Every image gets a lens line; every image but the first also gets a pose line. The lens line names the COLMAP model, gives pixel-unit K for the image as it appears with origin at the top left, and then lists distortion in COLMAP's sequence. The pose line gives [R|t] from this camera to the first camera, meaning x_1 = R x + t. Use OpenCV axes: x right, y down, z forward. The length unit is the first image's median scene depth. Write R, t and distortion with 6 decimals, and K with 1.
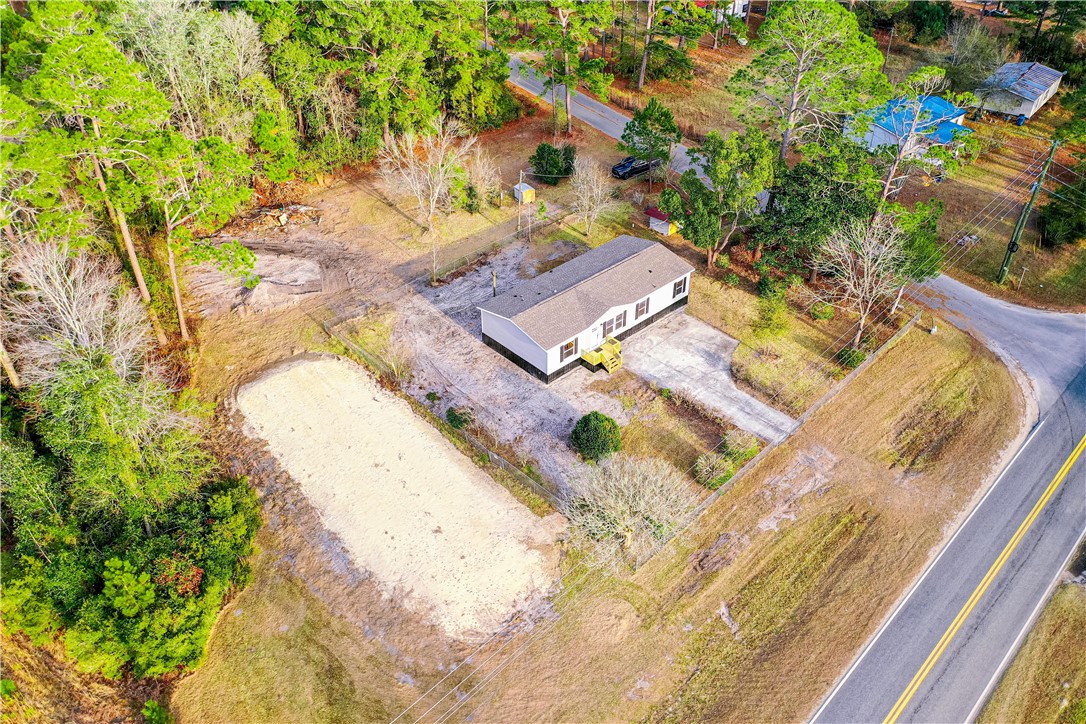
lens RADIAL K [[857.1, 0, 537.3], [0, 857.1, 352.4], [0, 0, 1]] dist [0.000388, 0.011816]
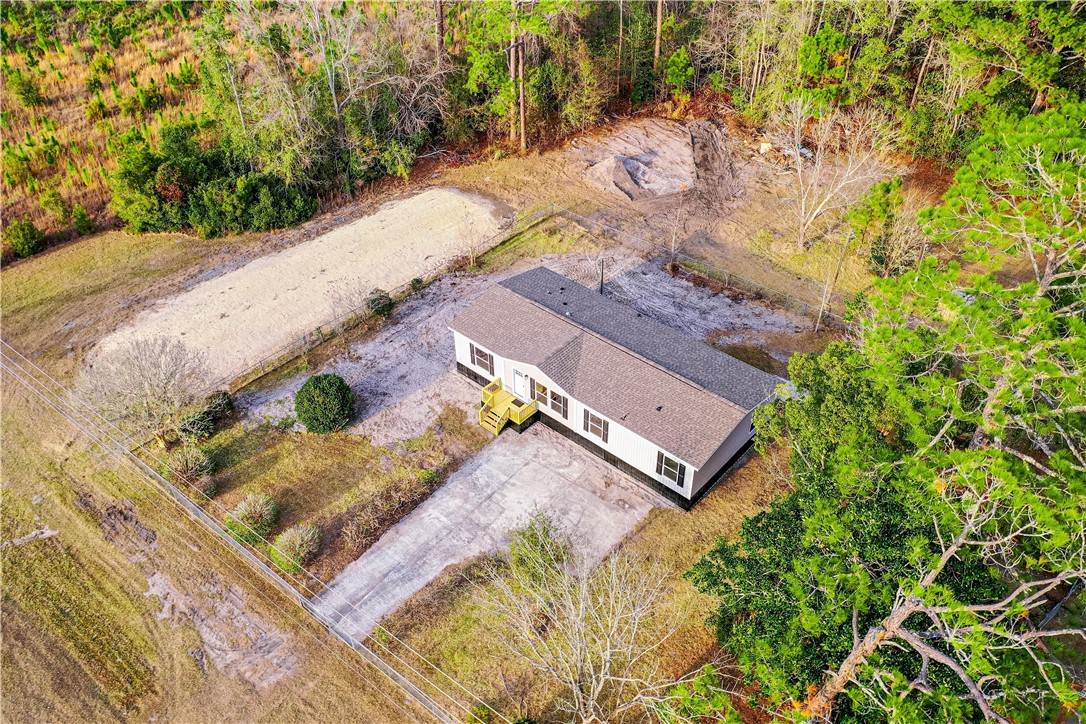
lens RADIAL K [[857.1, 0, 540.6], [0, 857.1, 359.8], [0, 0, 1]] dist [0.000388, 0.011816]
pose [[0.099555, 0.635819, -0.765391, 0.605558], [-0.578383, 0.662893, 0.475443, -0.382302], [0.809668, 0.395356, 0.433741, 0.707613]]
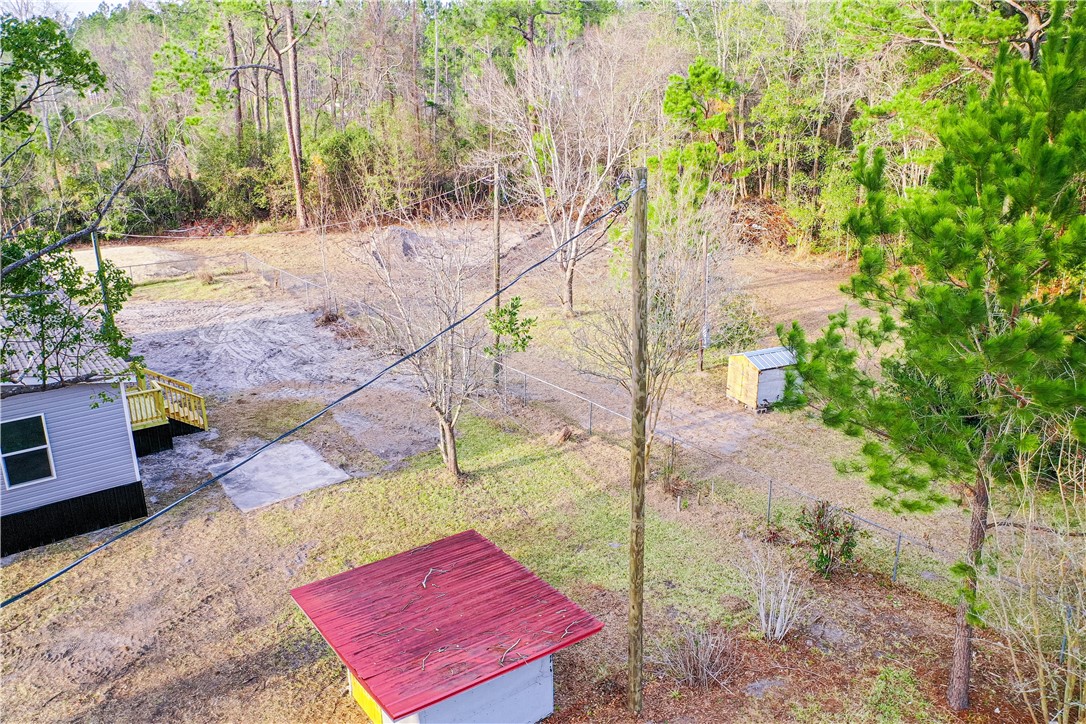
lens RADIAL K [[857.1, 0, 542.4], [0, 857.1, 356.1], [0, 0, 1]] dist [0.000388, 0.011816]
pose [[-0.107764, 0.330520, -0.937627, 0.362963], [-0.575401, 0.748368, 0.329937, -0.333750], [0.810741, 0.575066, 0.109534, 1.238256]]
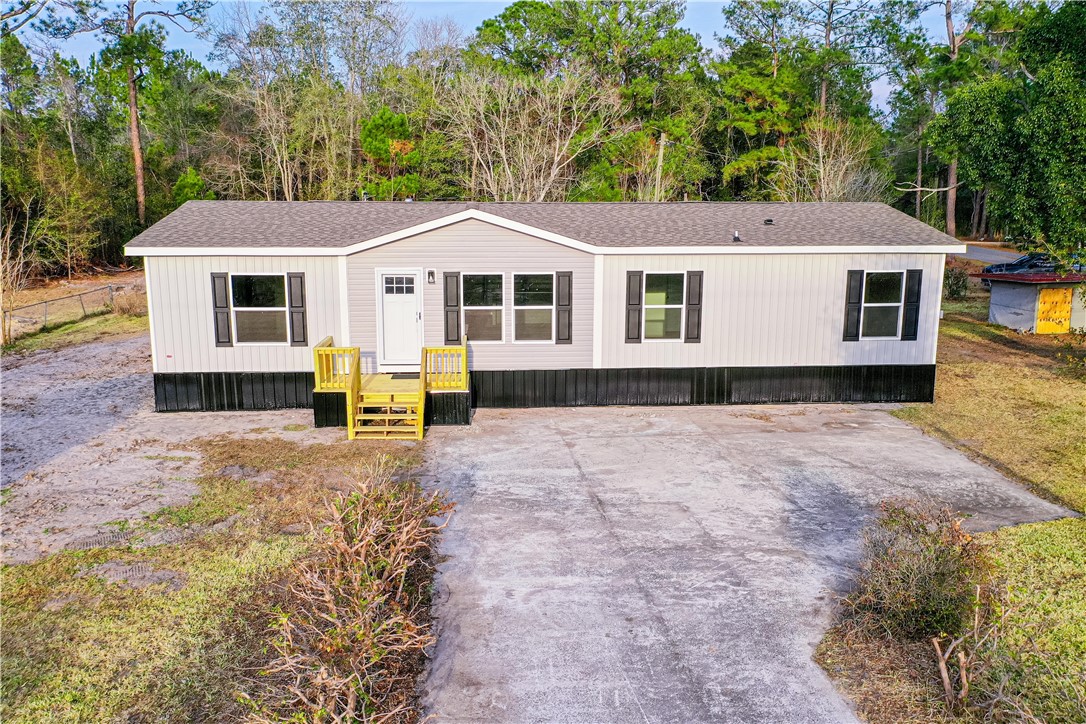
lens RADIAL K [[857.1, 0, 537.4], [0, 857.1, 357.4], [0, 0, 1]] dist [0.000388, 0.011816]
pose [[0.777605, 0.131436, -0.614862, 0.266671], [-0.380080, 0.877269, -0.293151, 0.054651], [0.500869, 0.461653, 0.732125, 0.843043]]
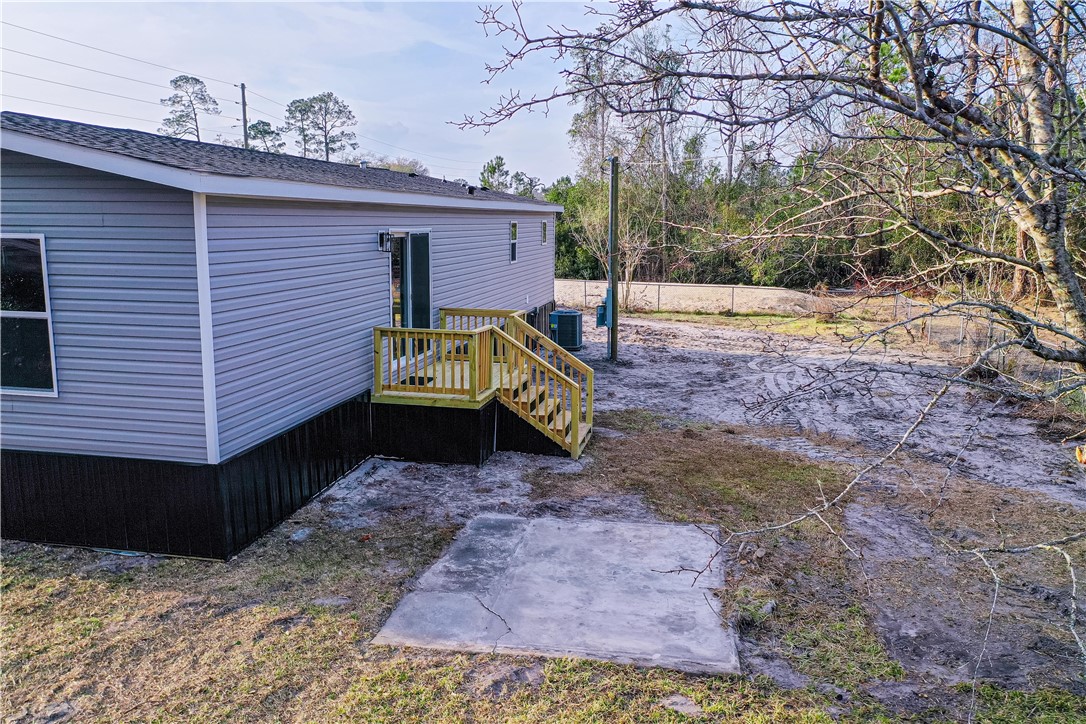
lens RADIAL K [[857.1, 0, 536.5], [0, 857.1, 363.4], [0, 0, 1]] dist [0.000388, 0.011816]
pose [[-0.812264, 0.104384, -0.573874, 0.147688], [-0.339187, 0.715881, 0.610301, -0.223054], [0.474532, 0.690376, -0.546078, 1.259002]]
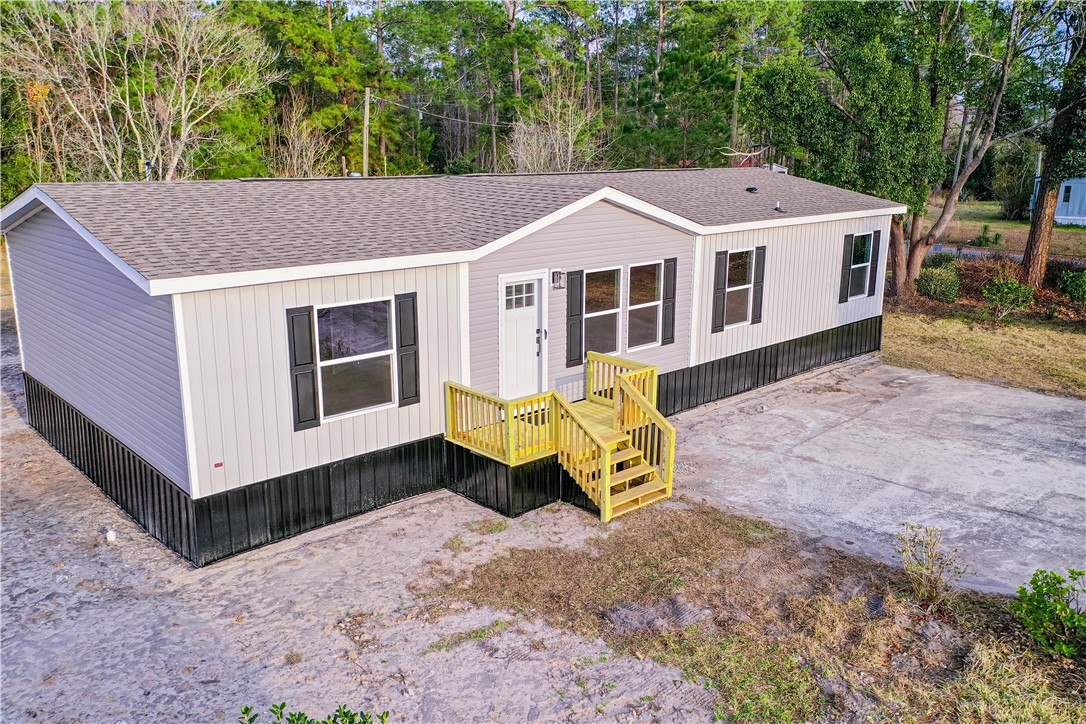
lens RADIAL K [[857.1, 0, 534.3], [0, 857.1, 356.6], [0, 0, 1]] dist [0.000388, 0.011816]
pose [[0.999960, 0.008983, -0.000212, 0.070319], [-0.008368, 0.922327, -0.386320, 0.059817], [-0.003275, 0.386306, 0.922365, 0.834585]]
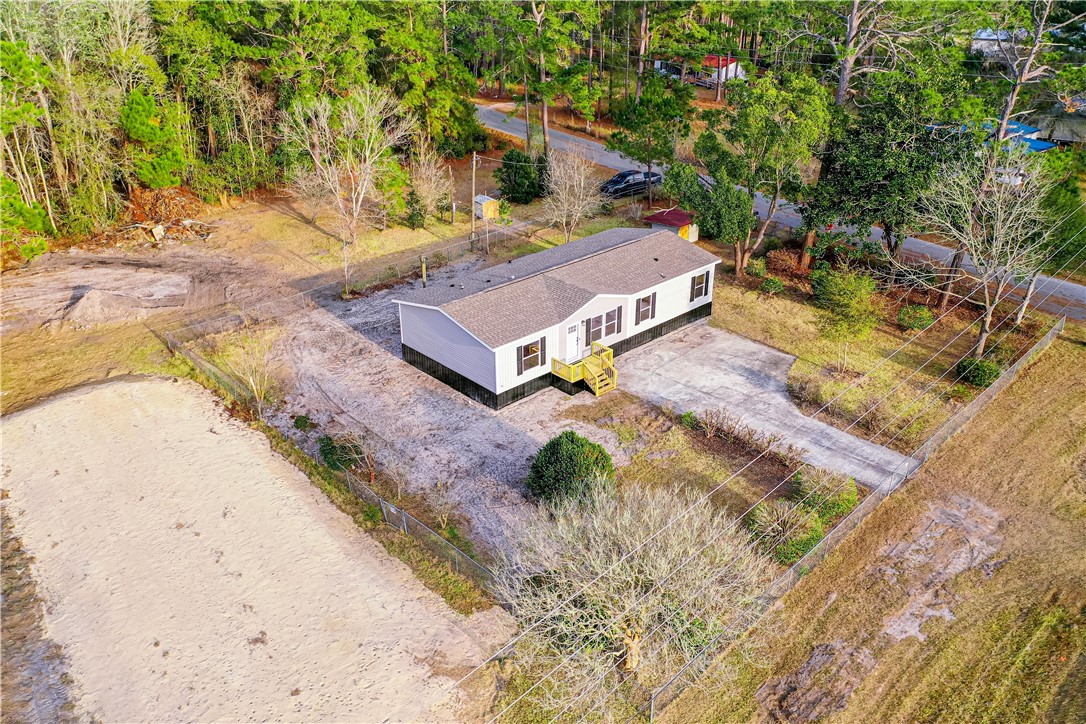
lens RADIAL K [[857.1, 0, 536.1], [0, 857.1, 353.7], [0, 0, 1]] dist [0.000388, 0.011816]
pose [[0.999993, -0.000071, 0.003613, 0.037566], [0.000712, 0.984045, -0.177917, 0.105786], [-0.003543, 0.177919, 0.984039, 0.376007]]
